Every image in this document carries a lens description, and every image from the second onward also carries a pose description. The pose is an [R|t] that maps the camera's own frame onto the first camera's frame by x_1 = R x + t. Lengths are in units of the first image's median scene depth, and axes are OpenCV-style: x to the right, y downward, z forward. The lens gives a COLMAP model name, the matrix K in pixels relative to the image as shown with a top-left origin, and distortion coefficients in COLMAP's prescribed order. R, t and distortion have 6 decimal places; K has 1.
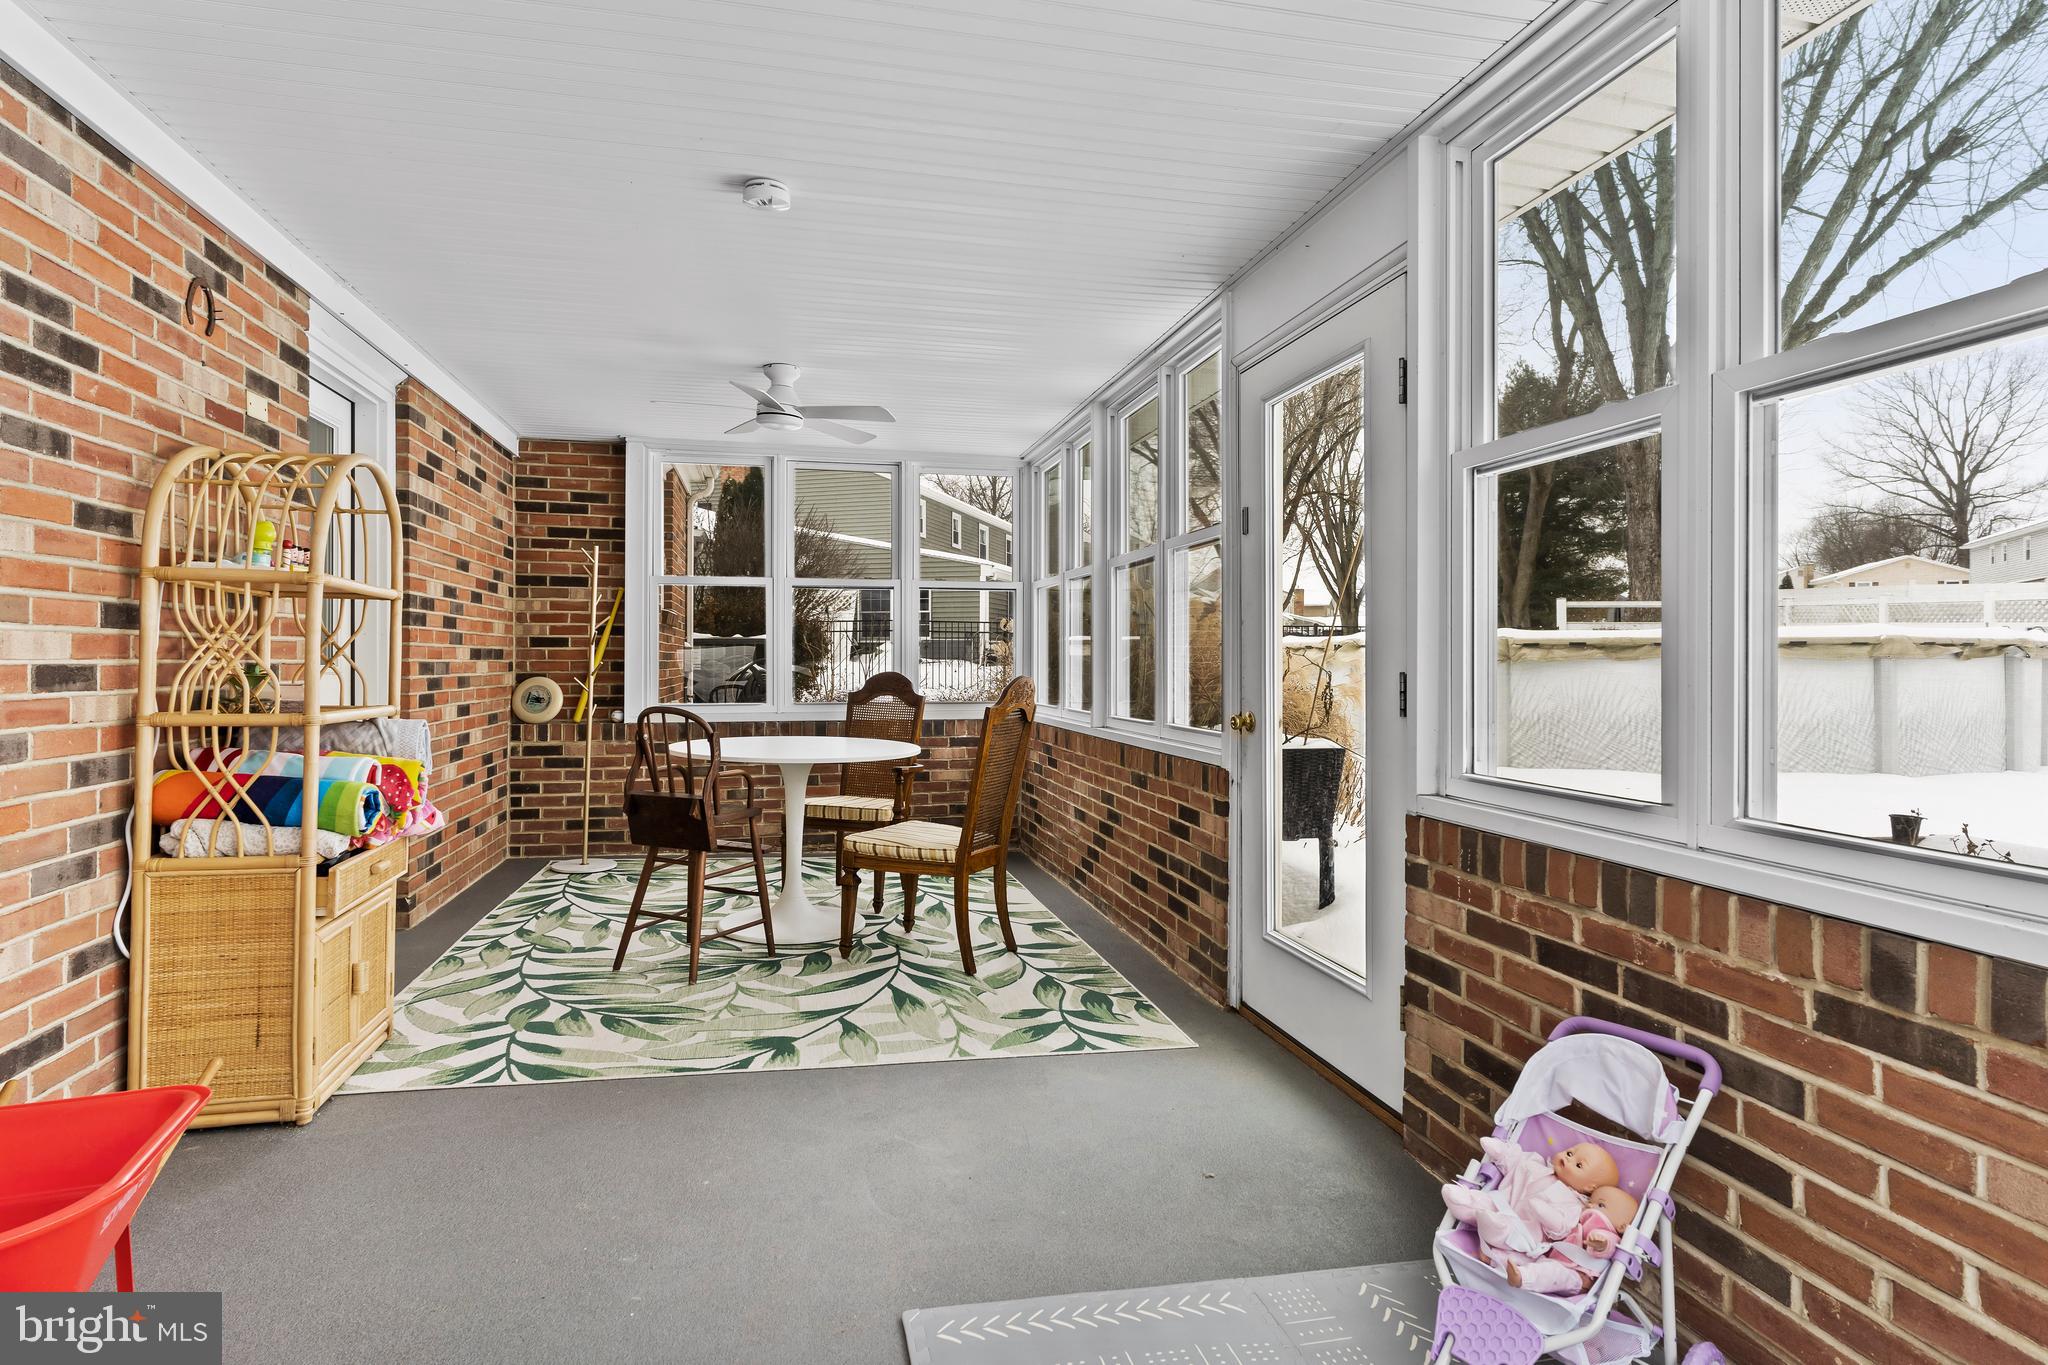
lens RADIAL K [[1046.1, 0, 1026.1], [0, 1046.1, 683.9], [0, 0, 1]] dist [-0.004628, 0.000817]
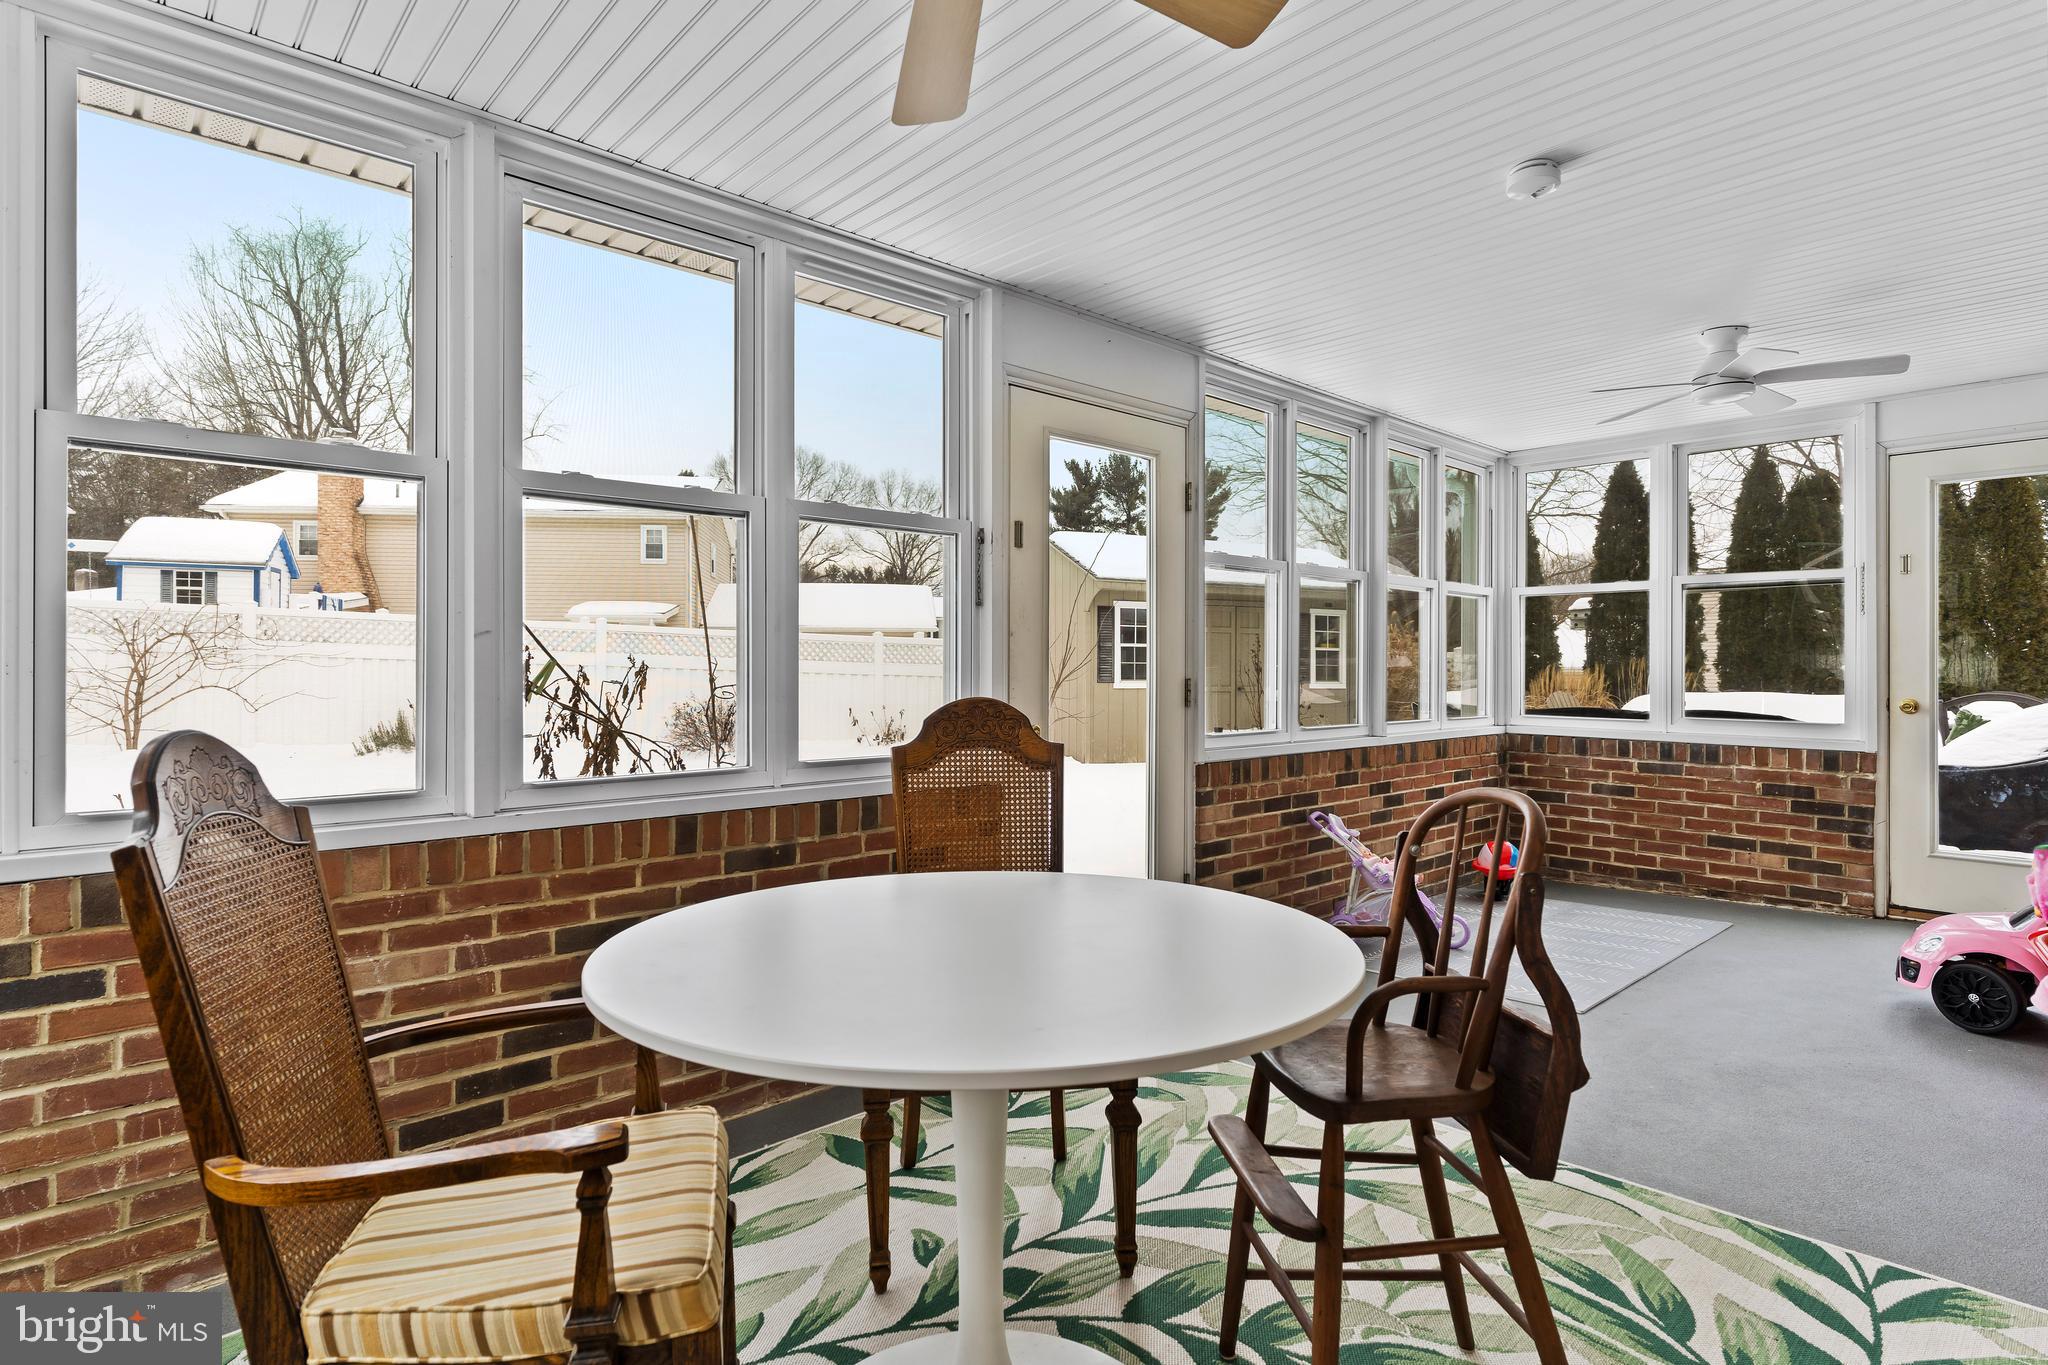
lens RADIAL K [[1046.1, 0, 1026.1], [0, 1046.1, 683.9], [0, 0, 1]] dist [-0.004628, 0.000817]
pose [[-0.498153, -0.012403, 0.867001, -0.791645], [0.020442, 0.999452, 0.026043, -0.042928], [-0.866848, 0.030697, -0.497626, 1.764546]]
